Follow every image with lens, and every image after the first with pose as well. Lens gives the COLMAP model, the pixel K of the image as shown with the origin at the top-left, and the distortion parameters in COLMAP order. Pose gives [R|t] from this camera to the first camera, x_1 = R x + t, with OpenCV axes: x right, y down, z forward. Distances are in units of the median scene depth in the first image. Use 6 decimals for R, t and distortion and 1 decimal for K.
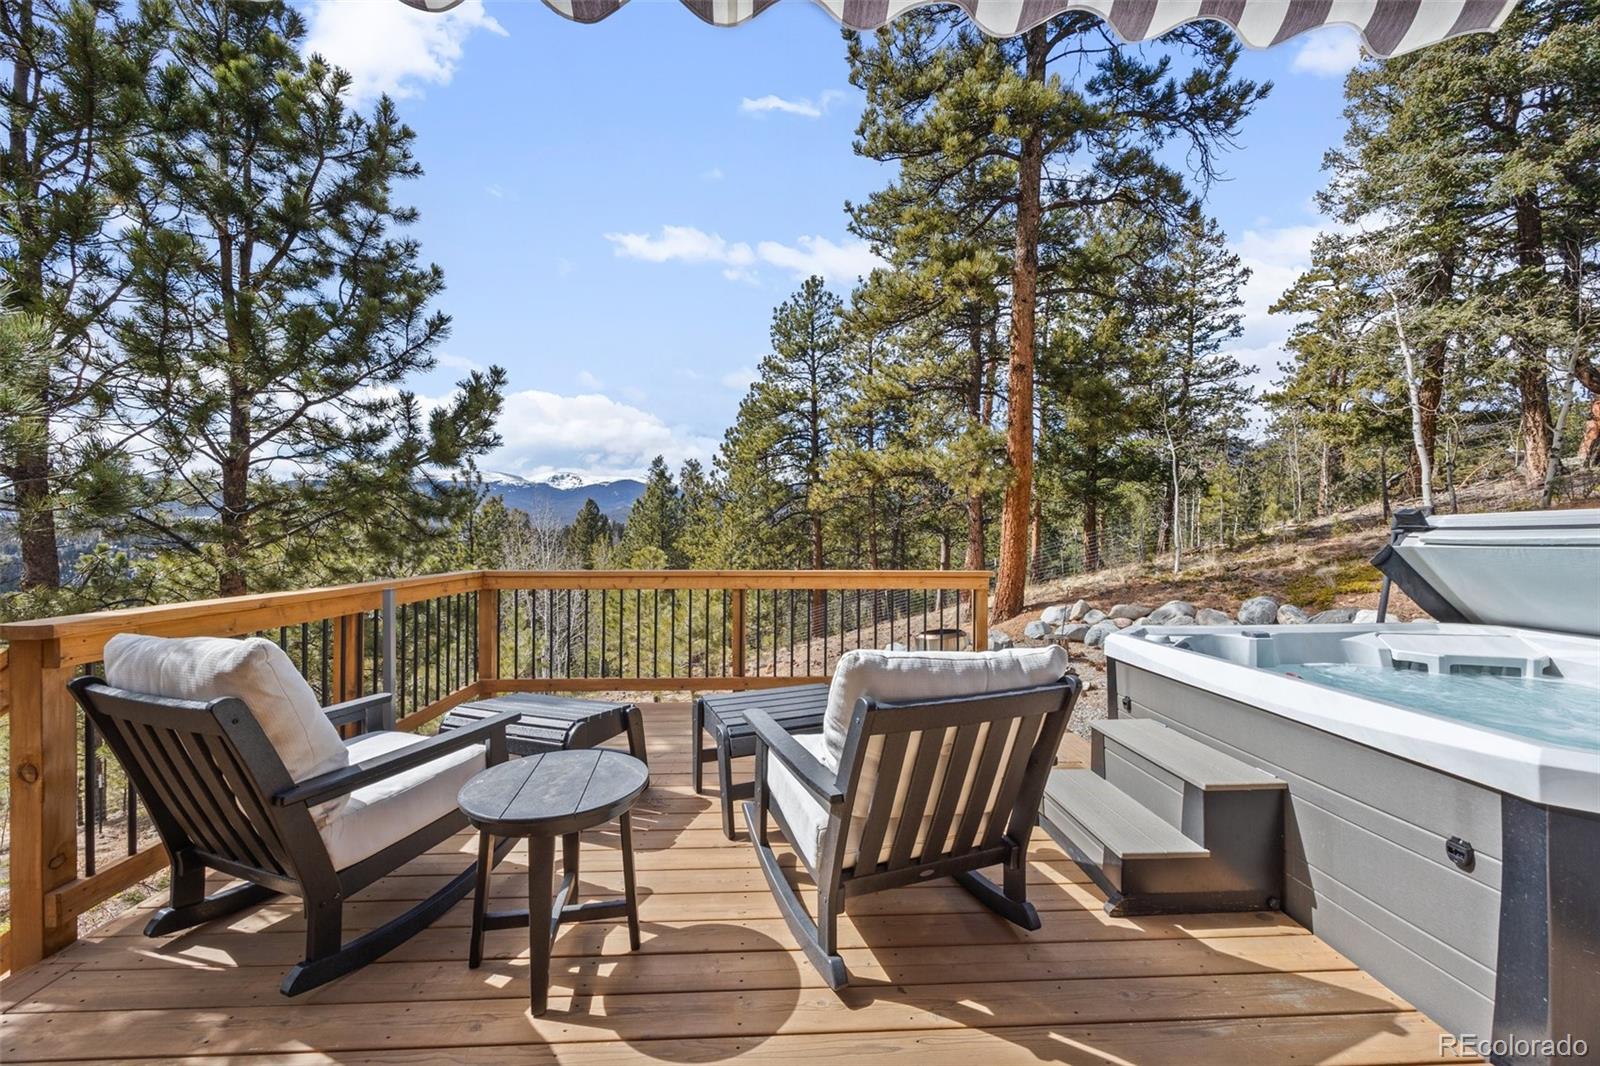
lens RADIAL K [[644.3, 0, 800.0], [0, 644.3, 533.0], [0, 0, 1]] dist [-0.000289, -0.000037]
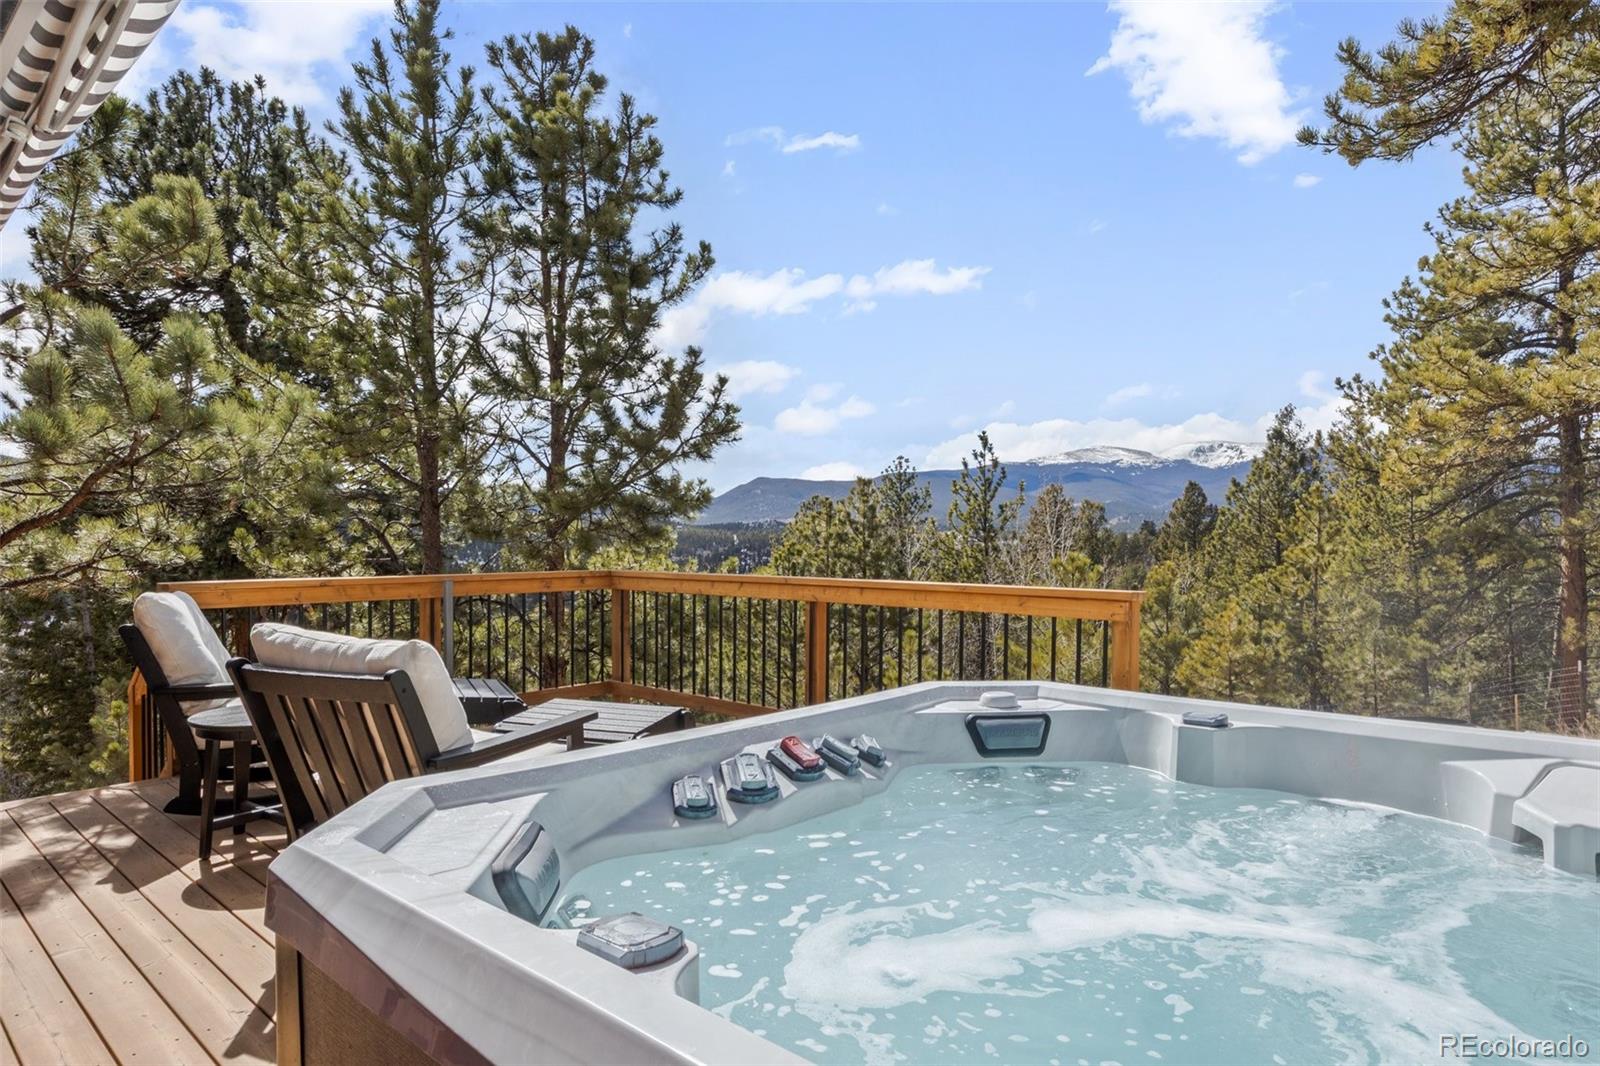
lens RADIAL K [[1016.8, 0, 800.0], [0, 1016.8, 533.0], [0, 0, 1]] dist [-0.022428, -0.000388]
pose [[0.676249, -0.004940, -0.736656, 0.214795], [0.002010, 0.999986, -0.004861, 0.002648], [0.736670, 0.001806, 0.676250, 0.045279]]
